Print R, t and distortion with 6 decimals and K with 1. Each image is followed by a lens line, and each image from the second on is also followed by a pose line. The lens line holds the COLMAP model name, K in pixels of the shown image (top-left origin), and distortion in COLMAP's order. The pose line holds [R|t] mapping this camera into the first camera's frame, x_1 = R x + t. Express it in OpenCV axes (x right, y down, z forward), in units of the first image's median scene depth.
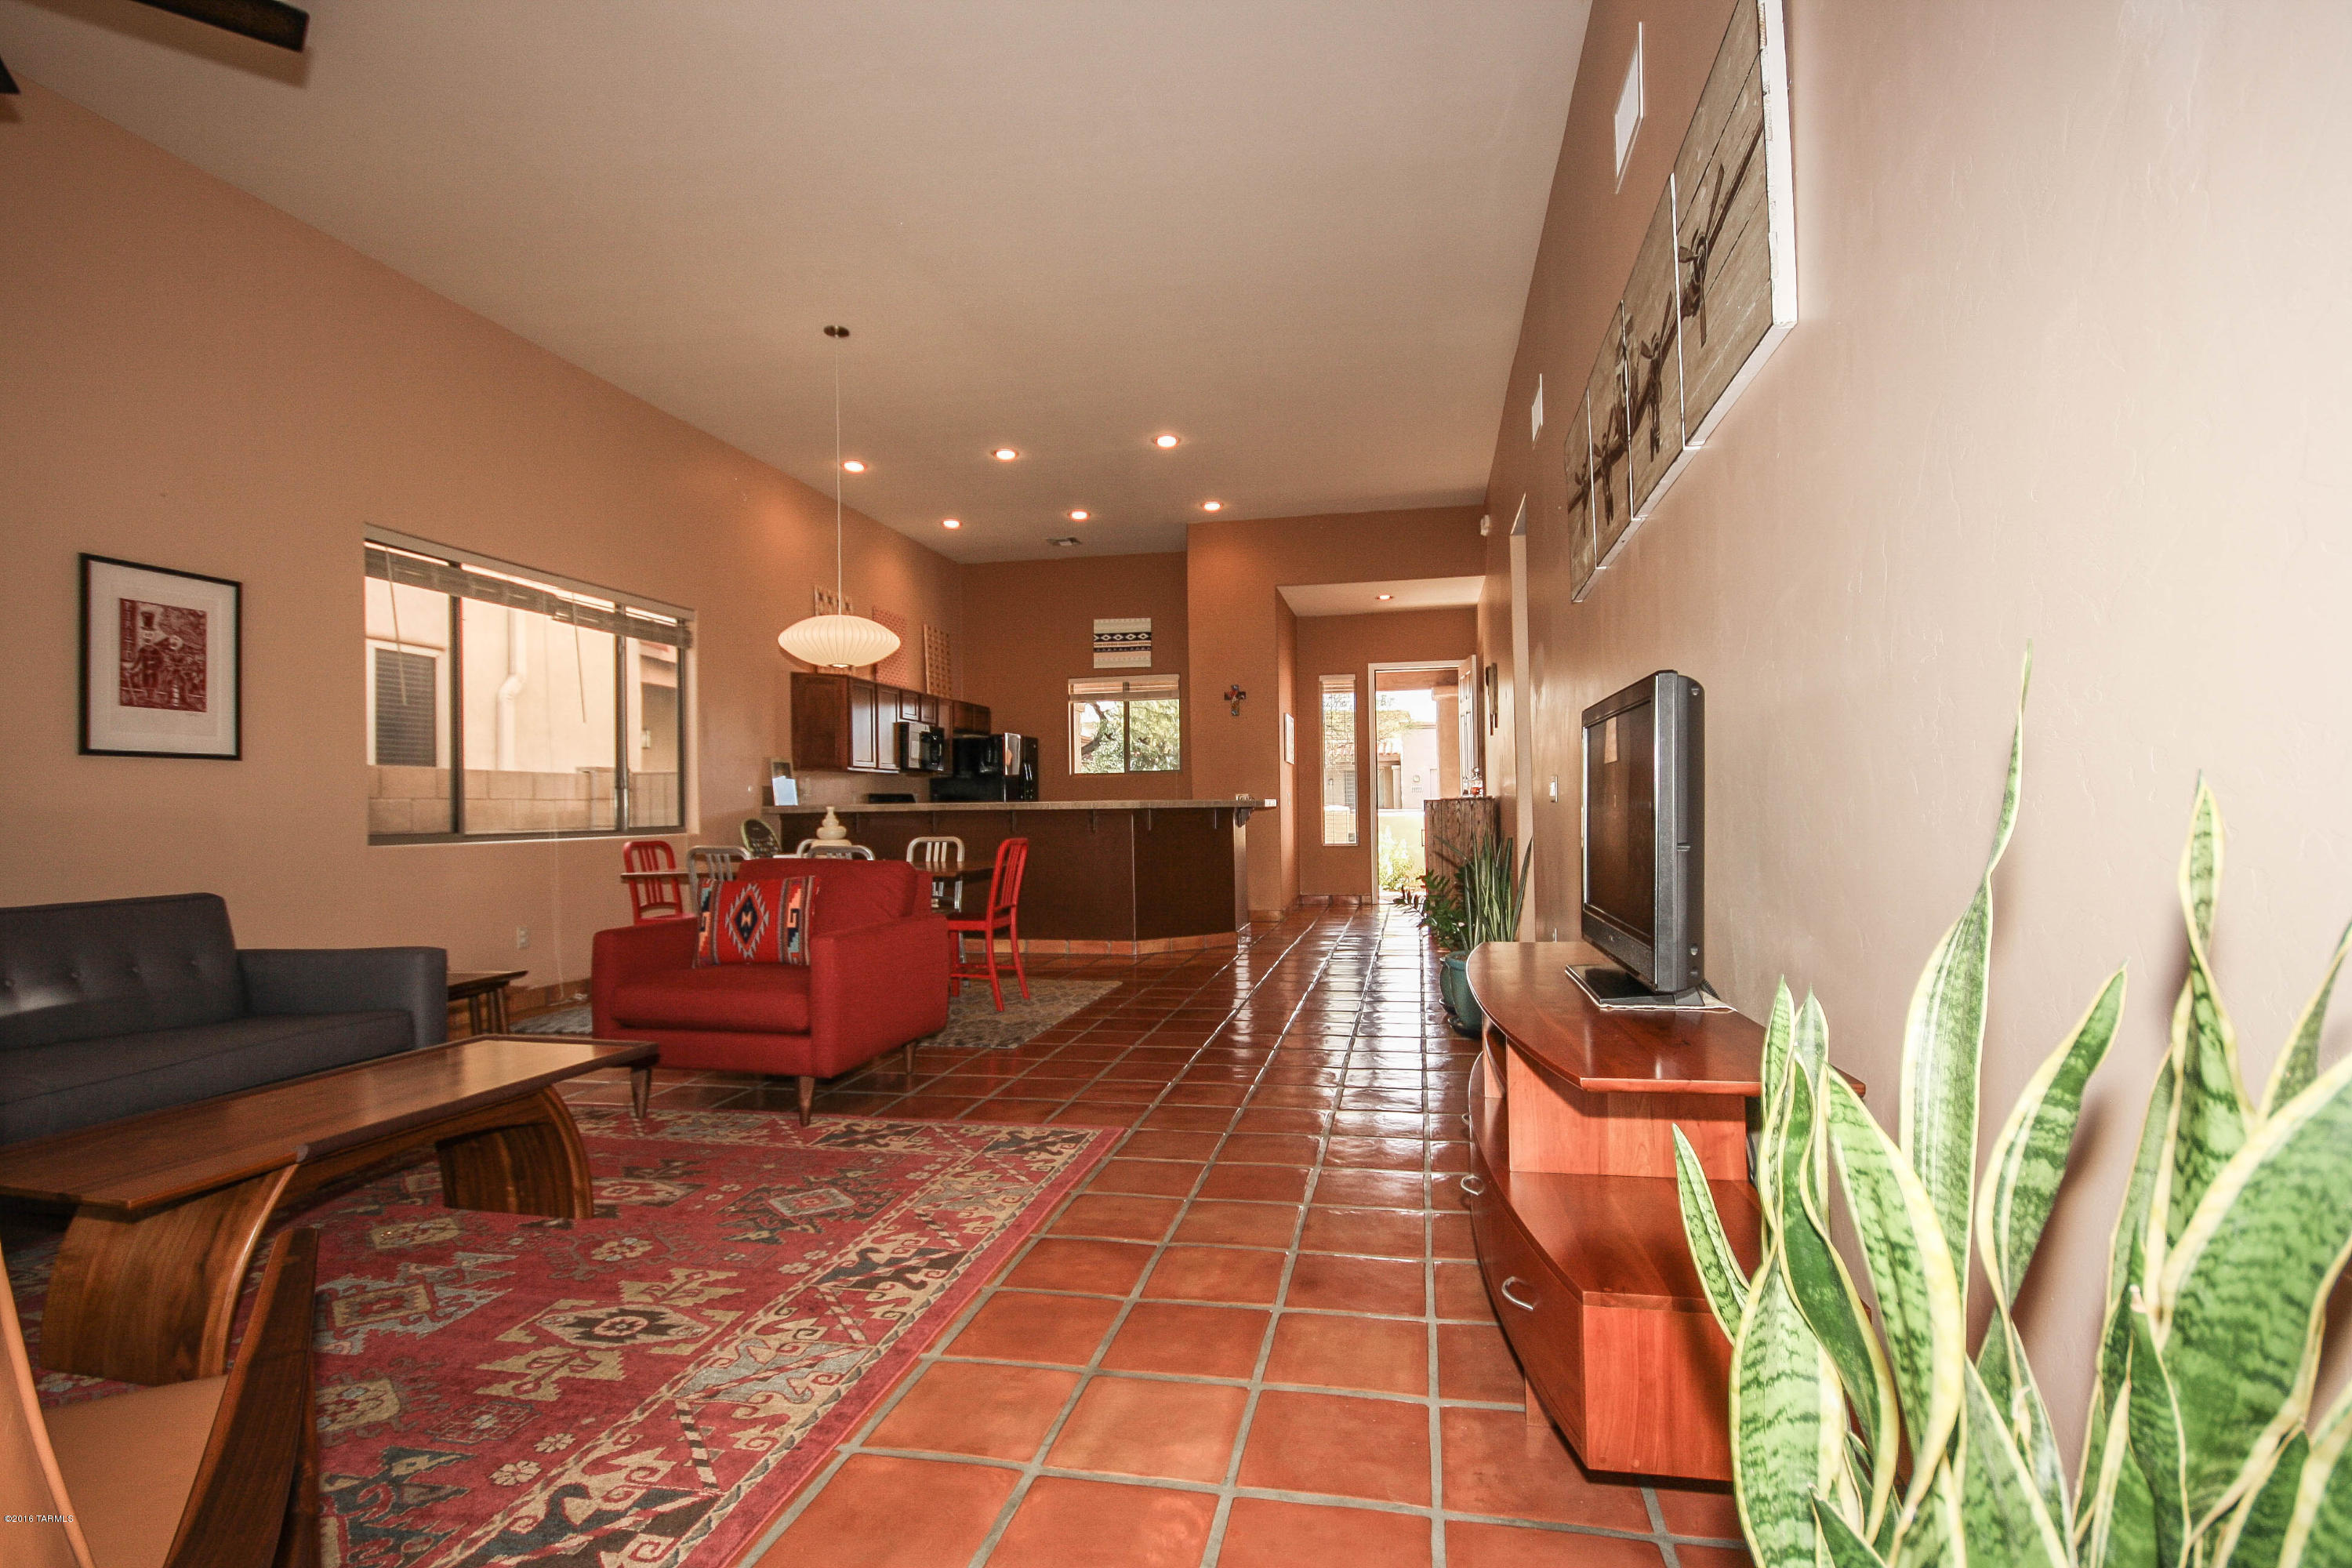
lens RADIAL K [[1132.5, 0, 1178.8], [0, 1132.5, 790.2], [0, 0, 1]] dist [-0.005661, -0.007423]
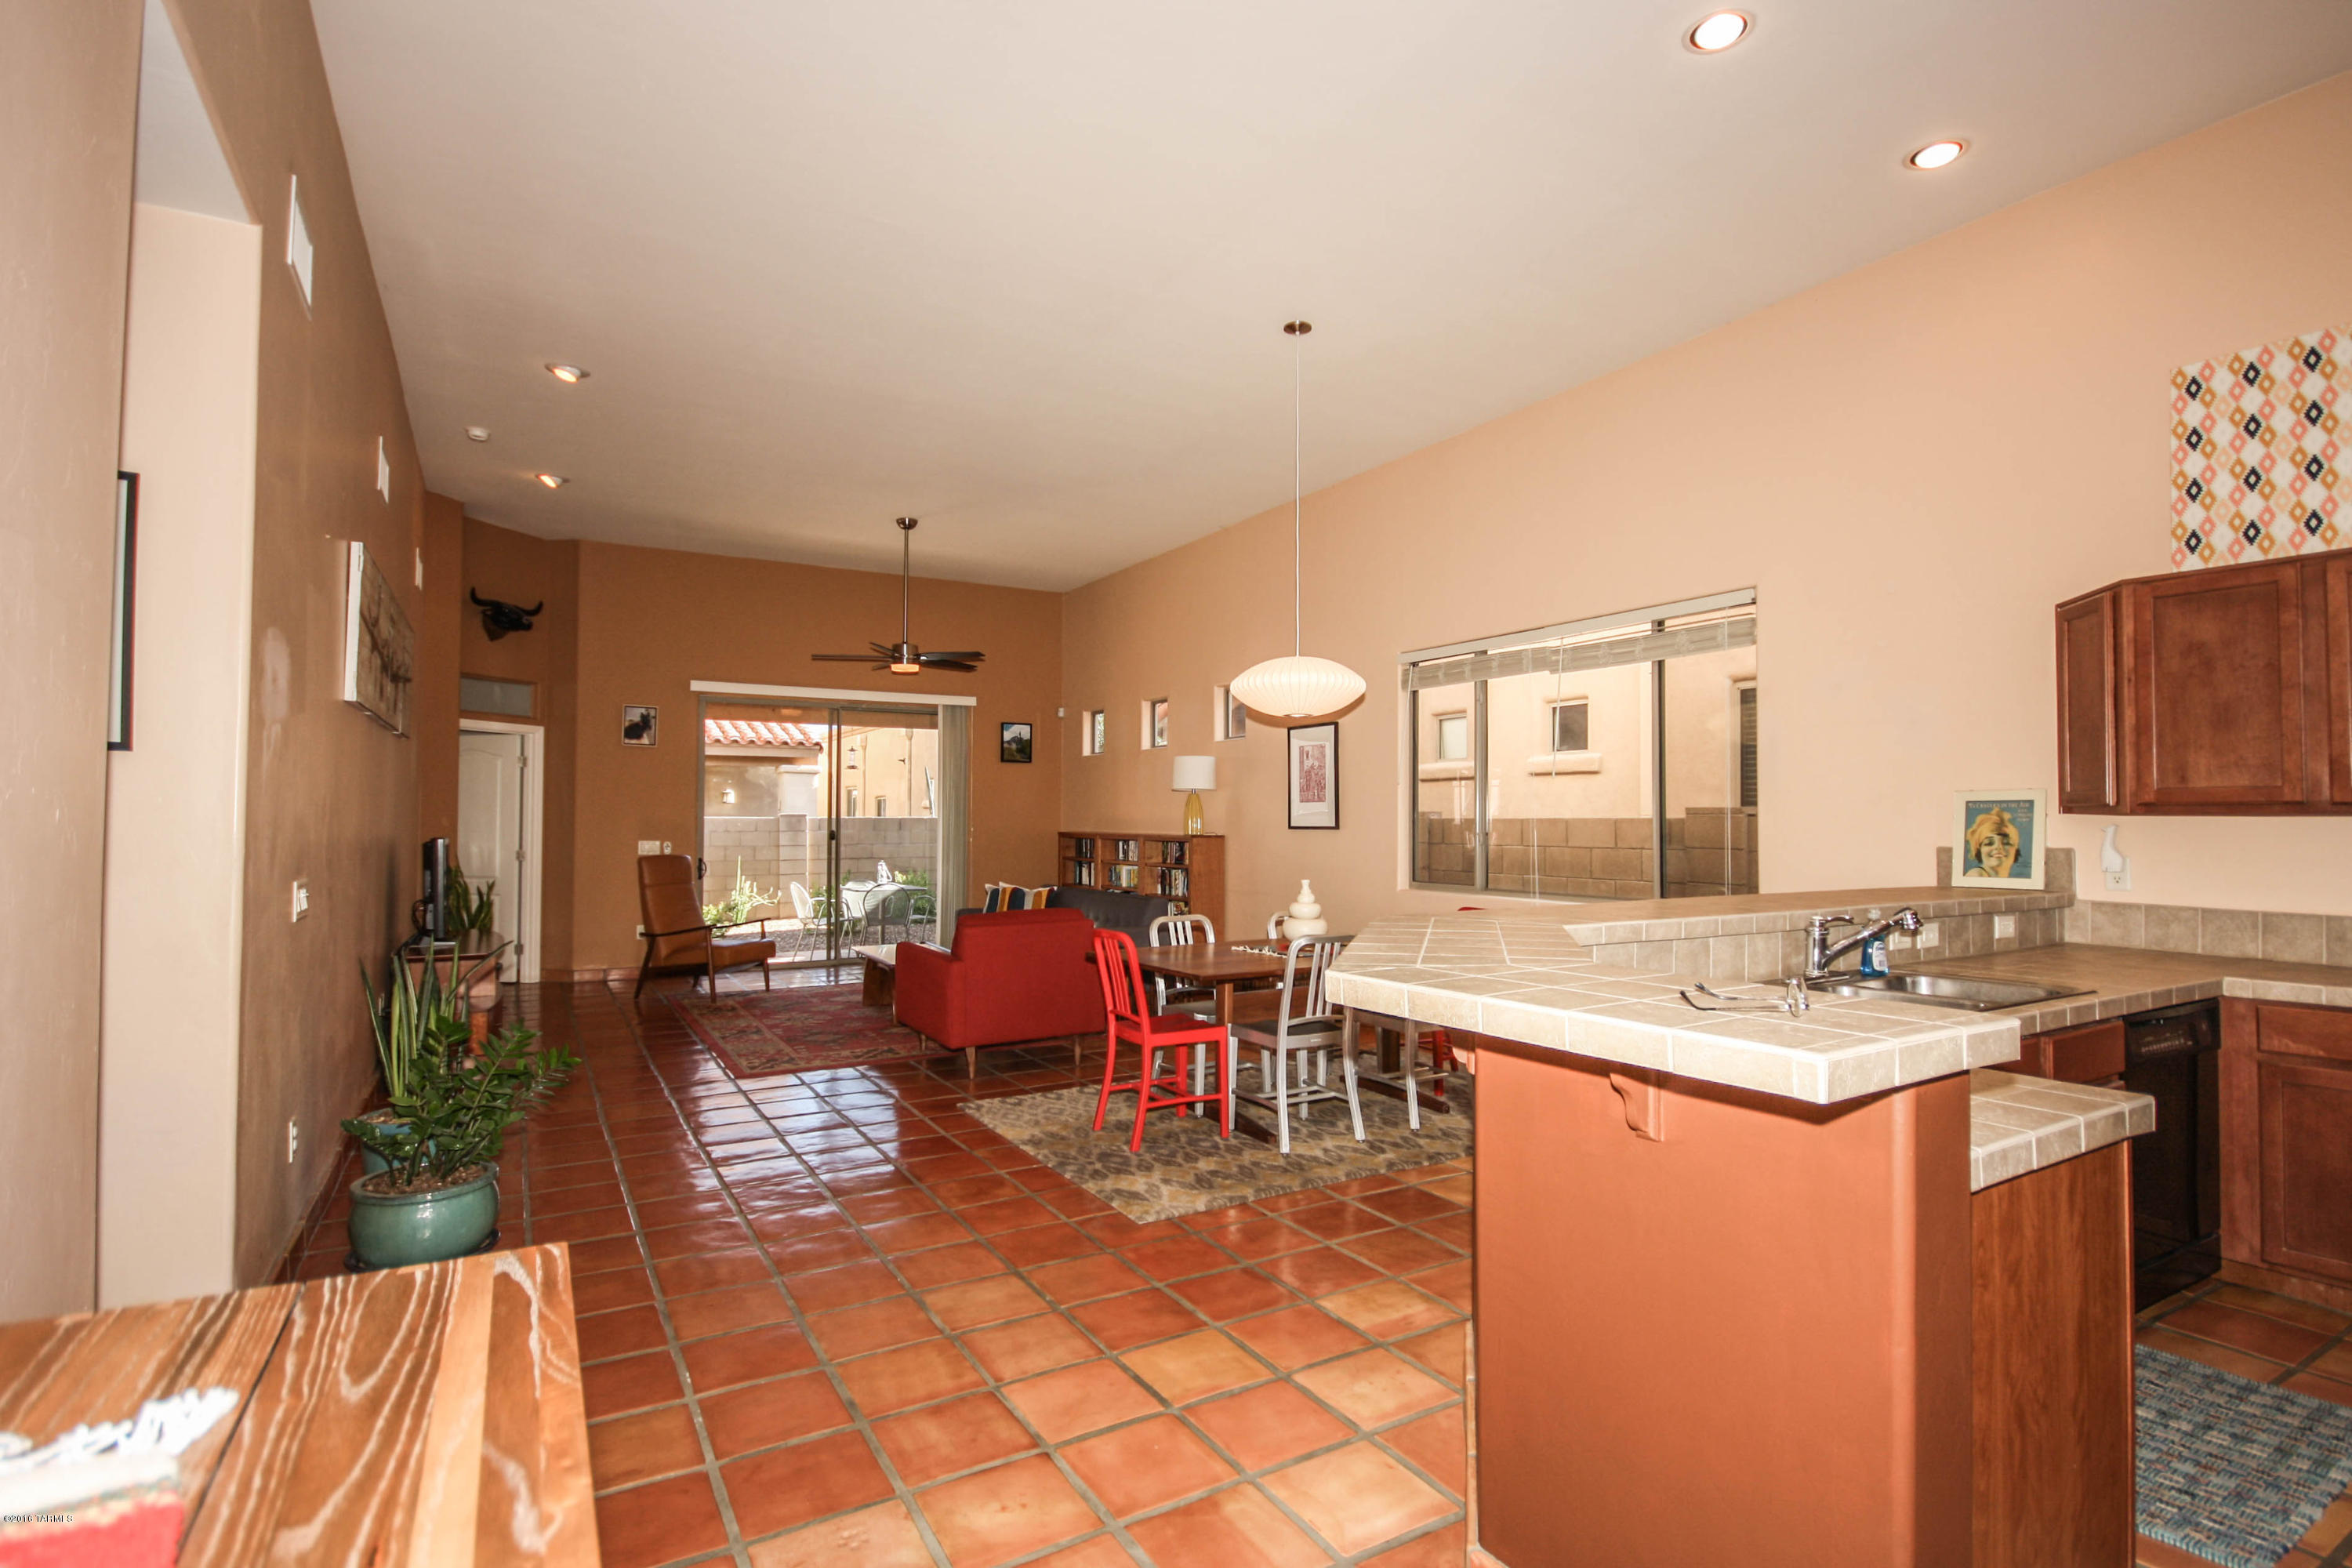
lens RADIAL K [[1132.5, 0, 1183.7], [0, 1132.5, 786.8], [0, 0, 1]] dist [-0.005661, -0.007423]
pose [[-0.733541, -0.011423, -0.679549, 0.465985], [0.015920, 0.999296, -0.033983, -0.036296], [0.679459, -0.035746, -0.732842, 2.079415]]
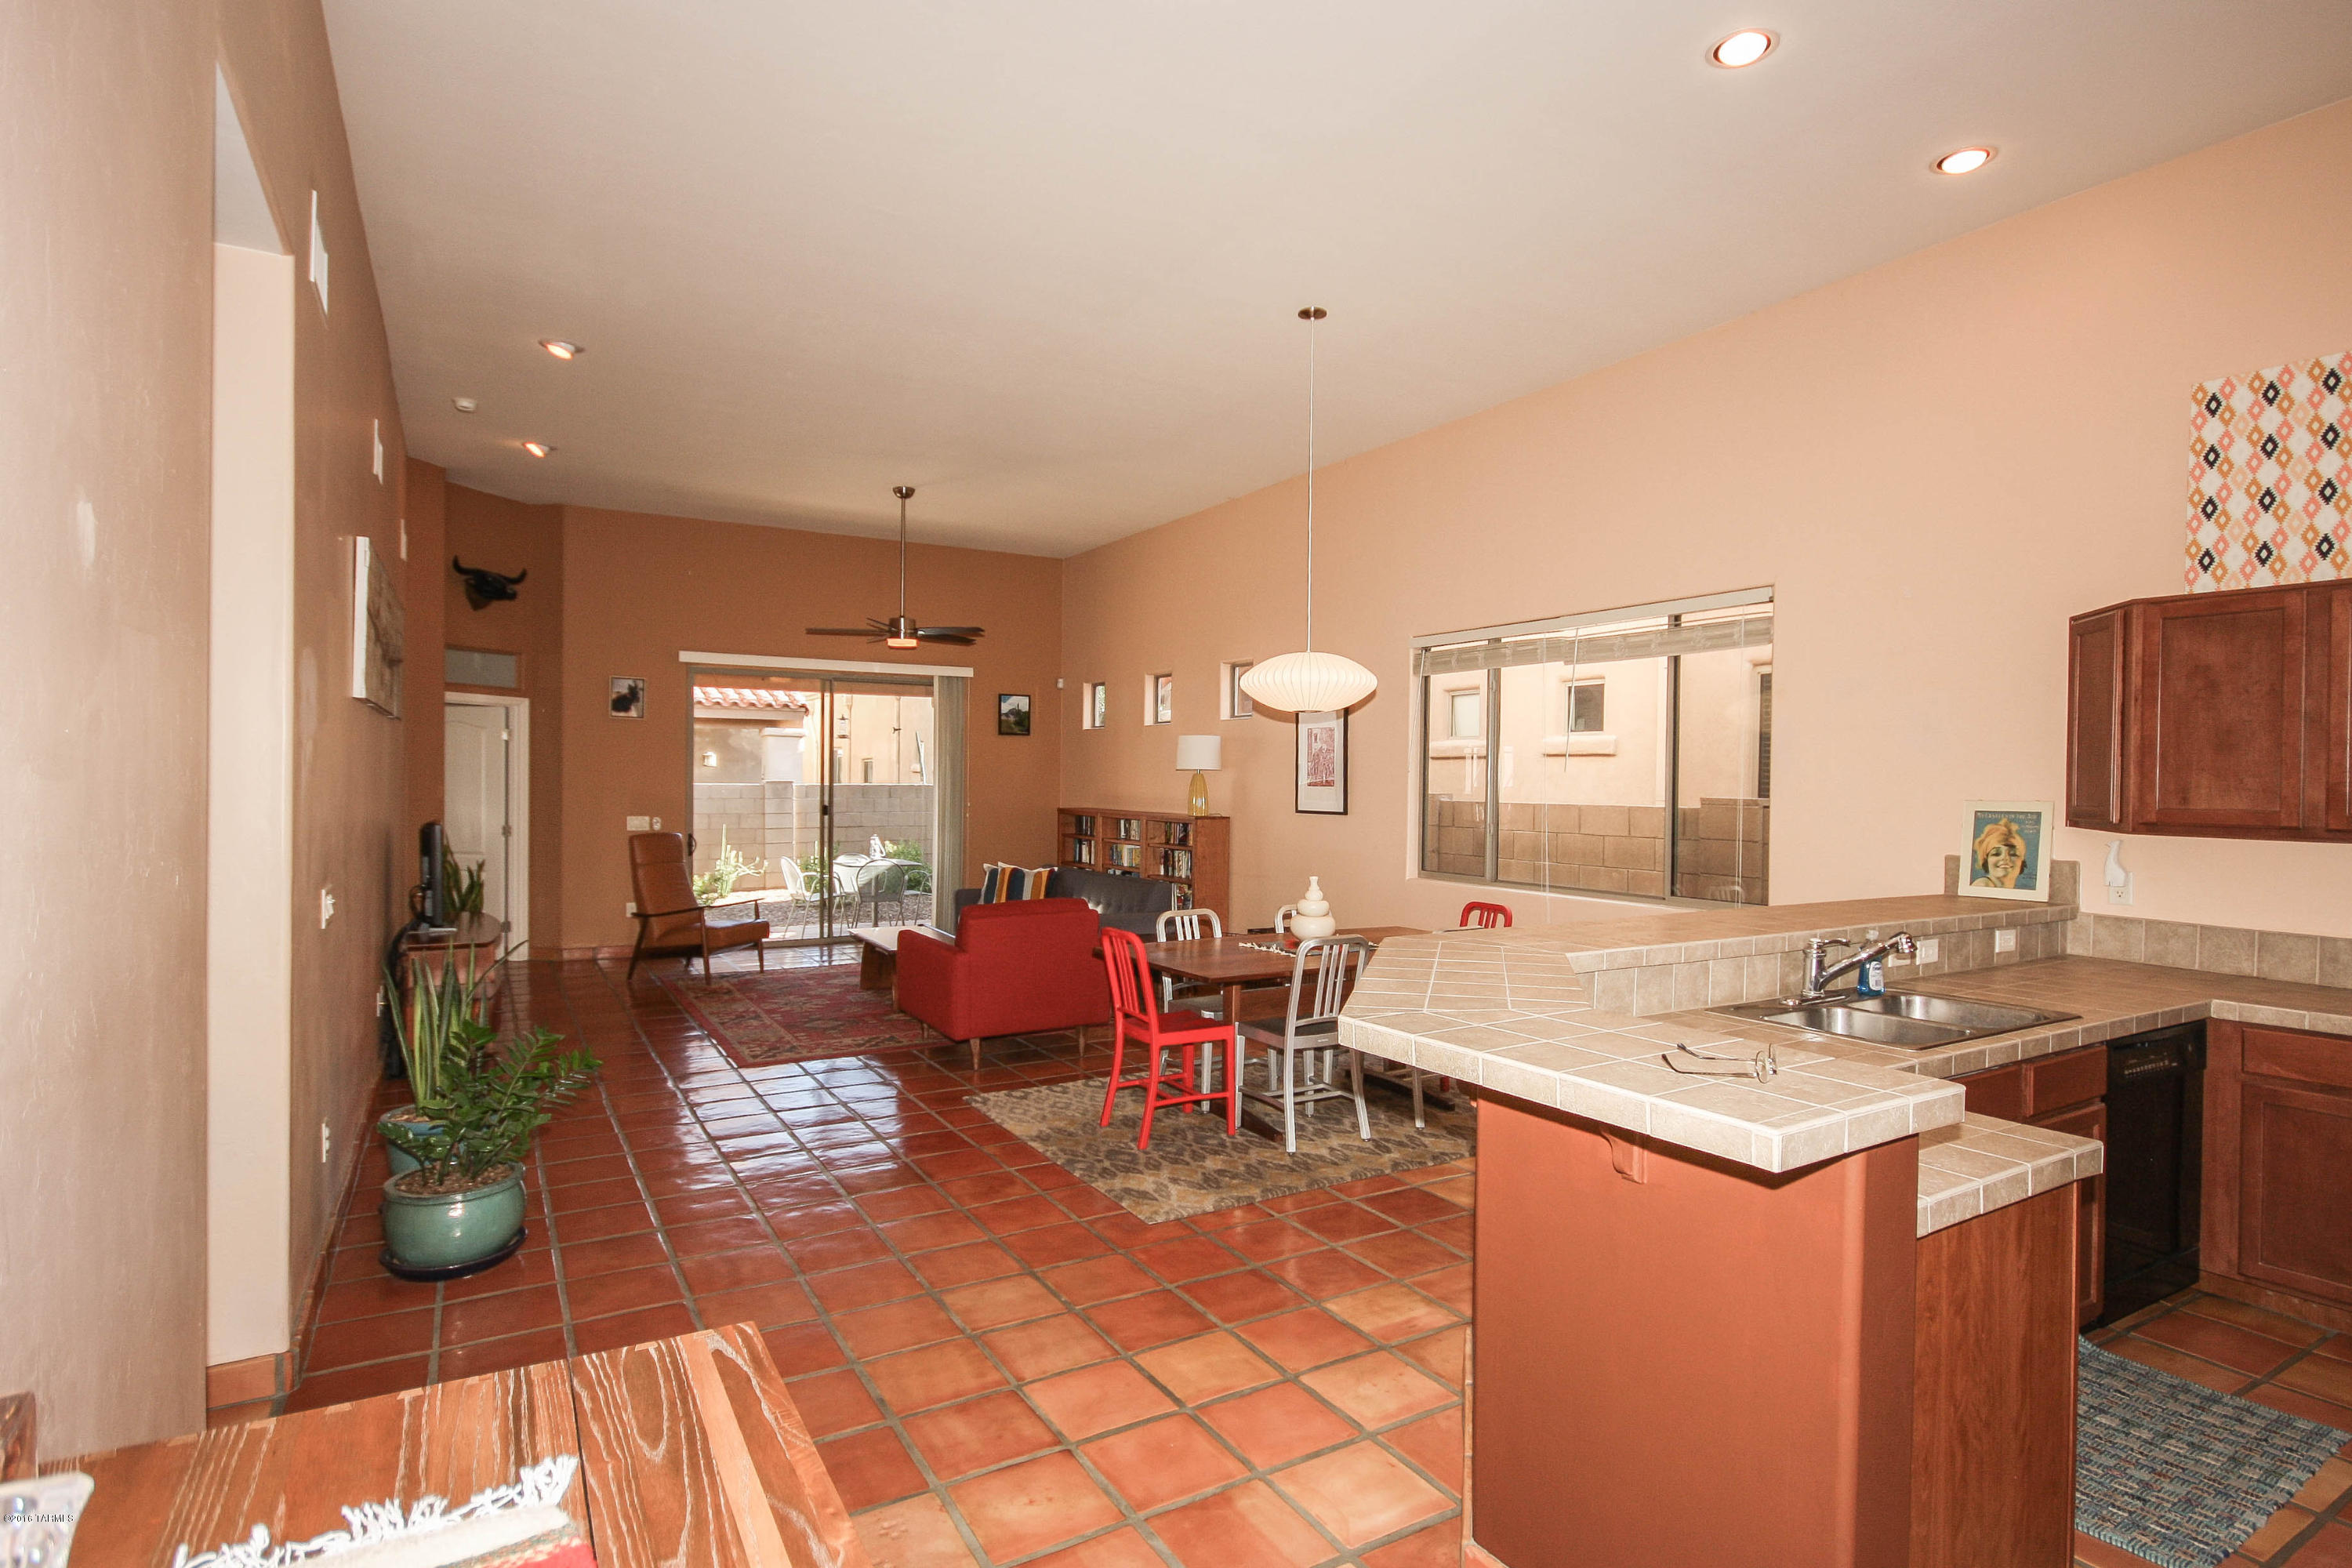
lens RADIAL K [[1191.2, 0, 1183.2], [0, 1191.2, 787.9], [0, 0, 1]] dist [-0.009725, -0.002691]
pose [[-0.732887, 0.007756, -0.680307, 0.506639], [0.008148, 0.999963, 0.002623, -0.072777], [0.680302, -0.003620, -0.732923, 2.109097]]
